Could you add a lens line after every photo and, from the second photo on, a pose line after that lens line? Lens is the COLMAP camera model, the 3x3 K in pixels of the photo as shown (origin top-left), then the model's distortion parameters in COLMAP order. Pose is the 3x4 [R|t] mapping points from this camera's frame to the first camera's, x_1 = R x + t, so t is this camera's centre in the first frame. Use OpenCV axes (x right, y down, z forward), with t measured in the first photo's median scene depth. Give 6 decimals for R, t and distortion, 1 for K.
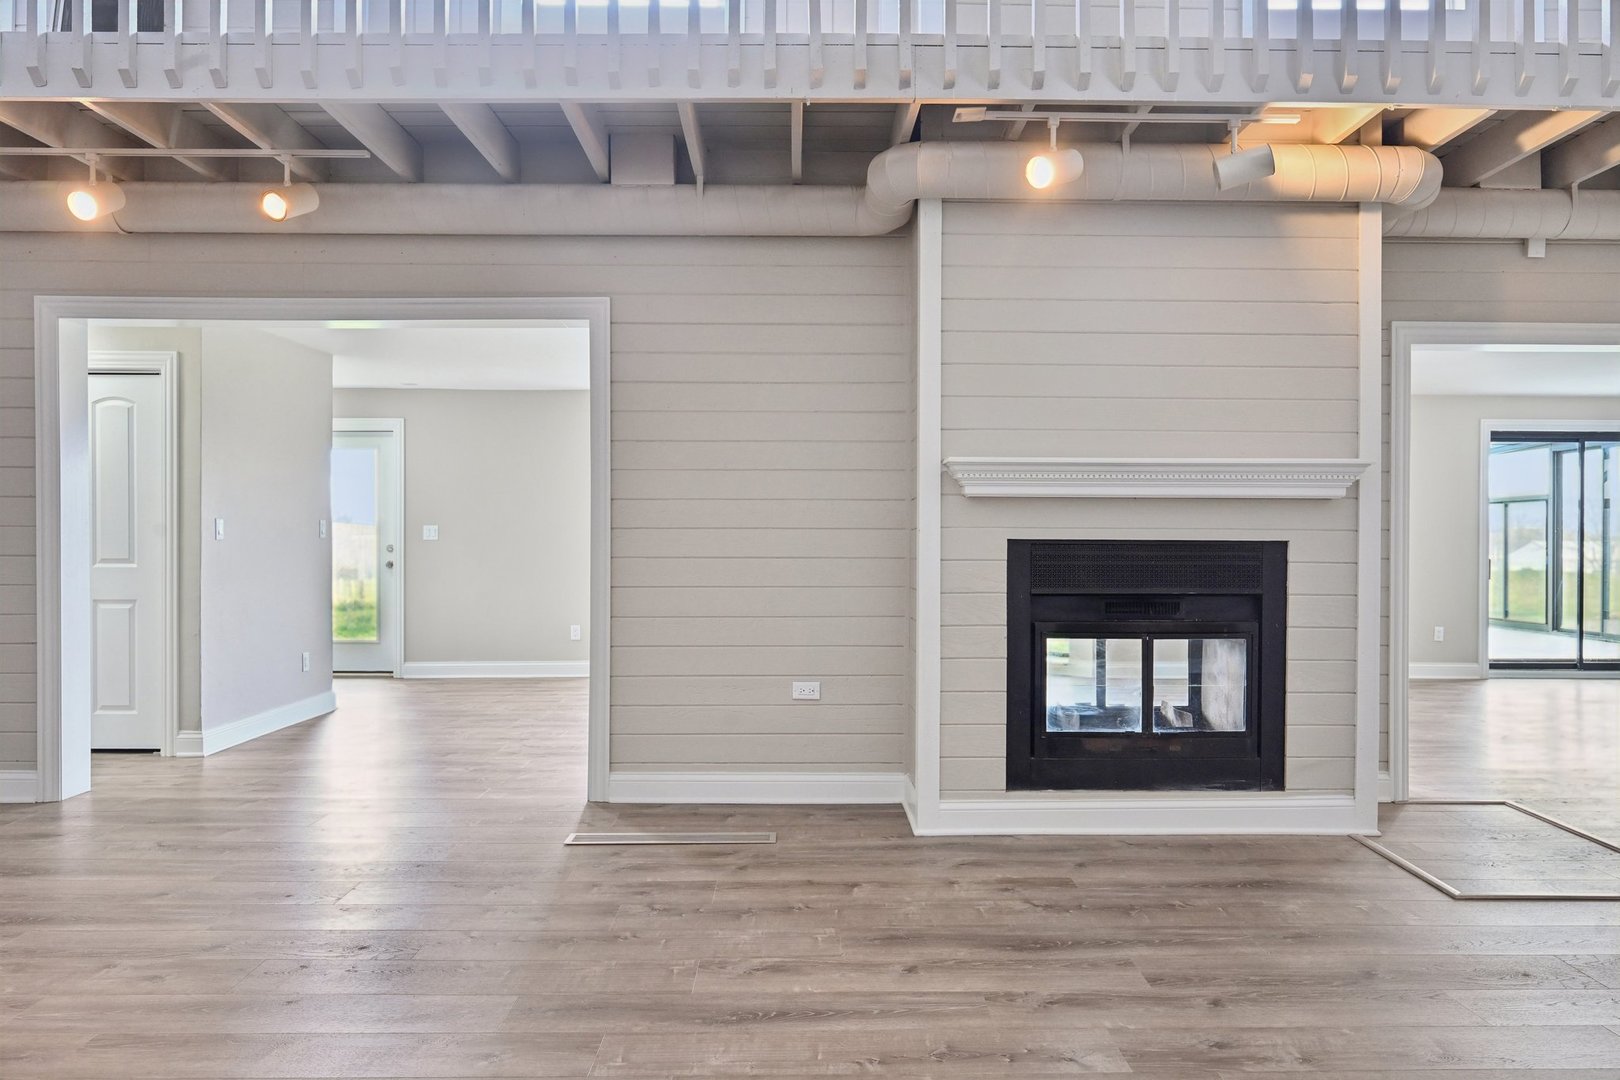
lens RADIAL K [[1138.0, 0, 805.2], [0, 1138.0, 551.8], [0, 0, 1]] dist [-0.011167, -0.008148]
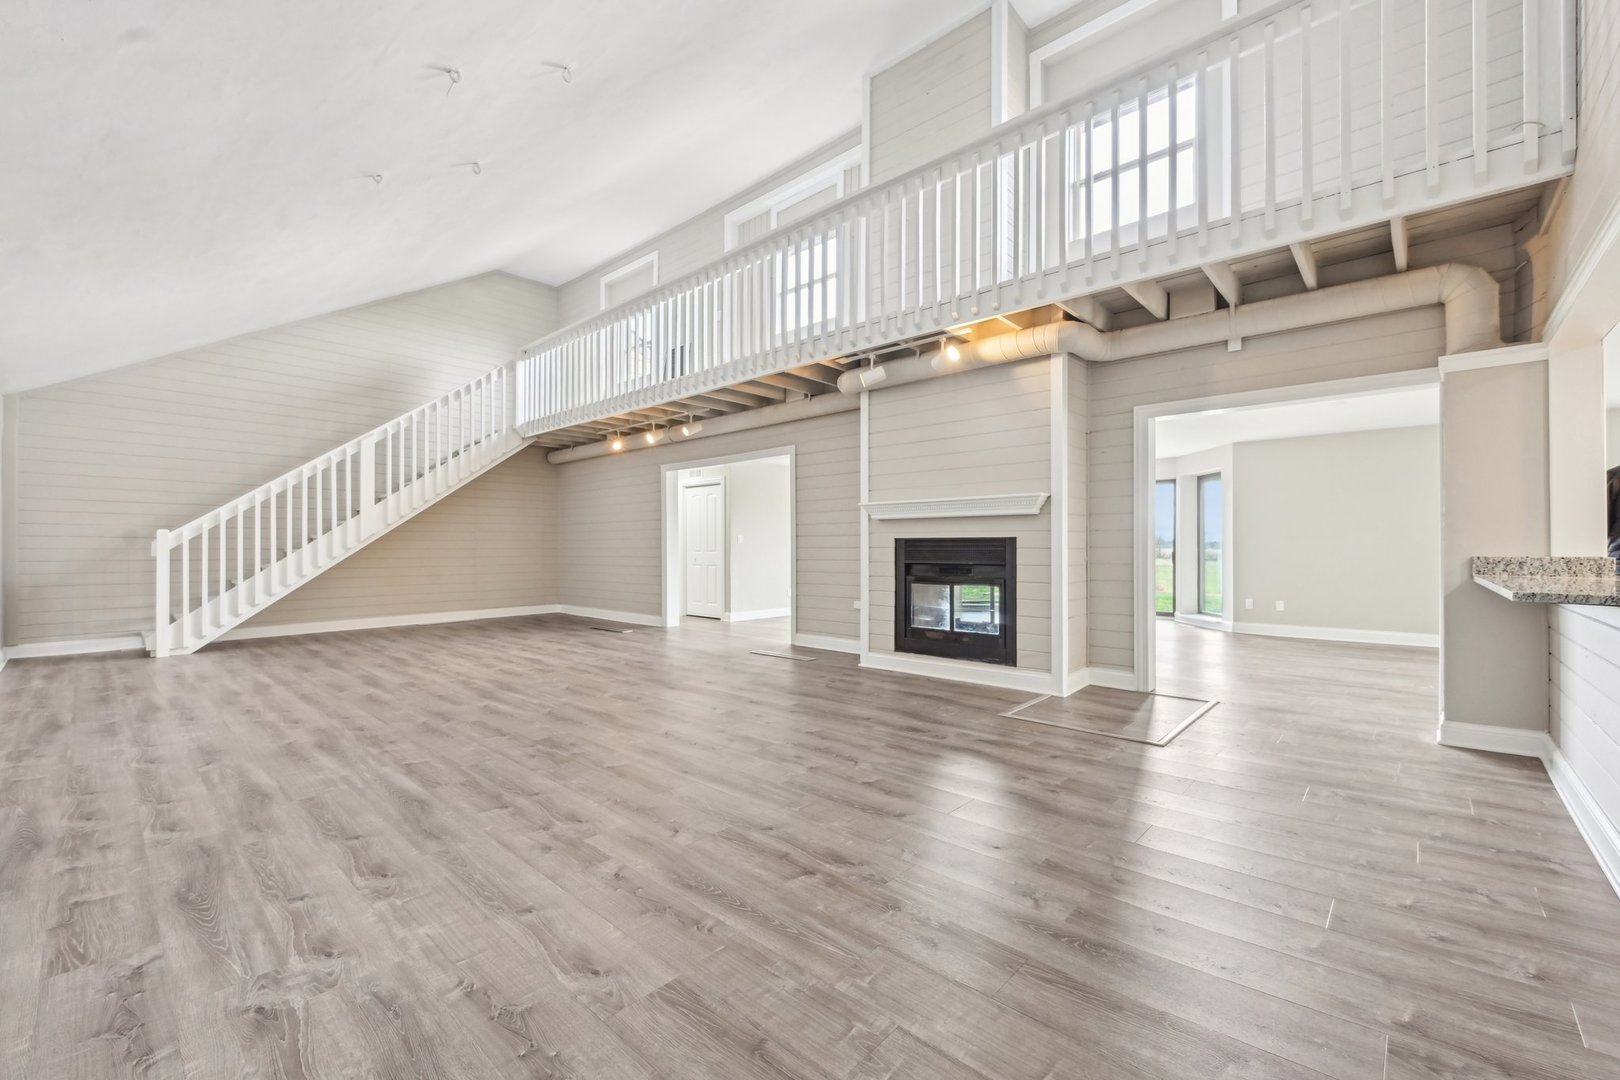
lens RADIAL K [[653.8, 0, 804.6], [0, 653.8, 540.6], [0, 0, 1]] dist [-0.000479, 0.000430]
pose [[0.727329, -0.010815, -0.686203, 0.921884], [-0.009178, 0.999633, -0.025483, 0.028355], [0.686227, 0.024832, 0.726963, -0.045992]]
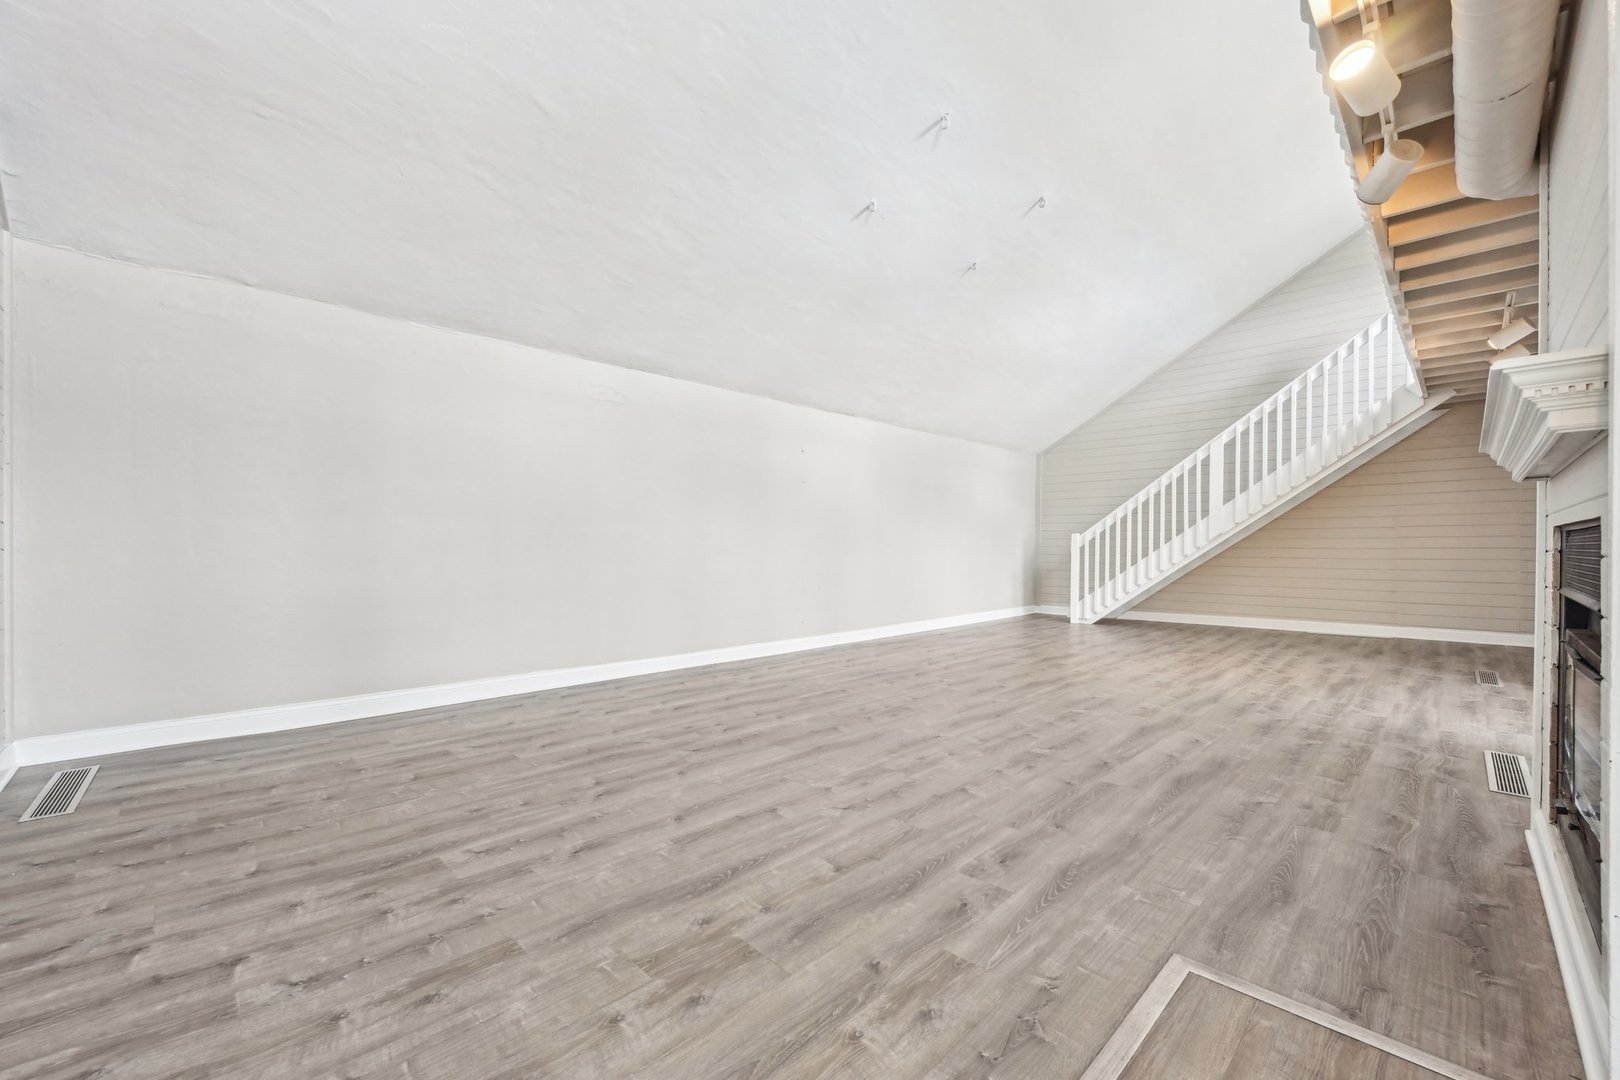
lens RADIAL K [[653.8, 0, 828.2], [0, 653.8, 538.9], [0, 0, 1]] dist [-0.000479, 0.000430]
pose [[-0.704539, -0.010636, -0.709586, 0.903060], [-0.016182, 0.999868, 0.001080, 0.005732], [0.709481, 0.012243, -0.704618, 0.951945]]
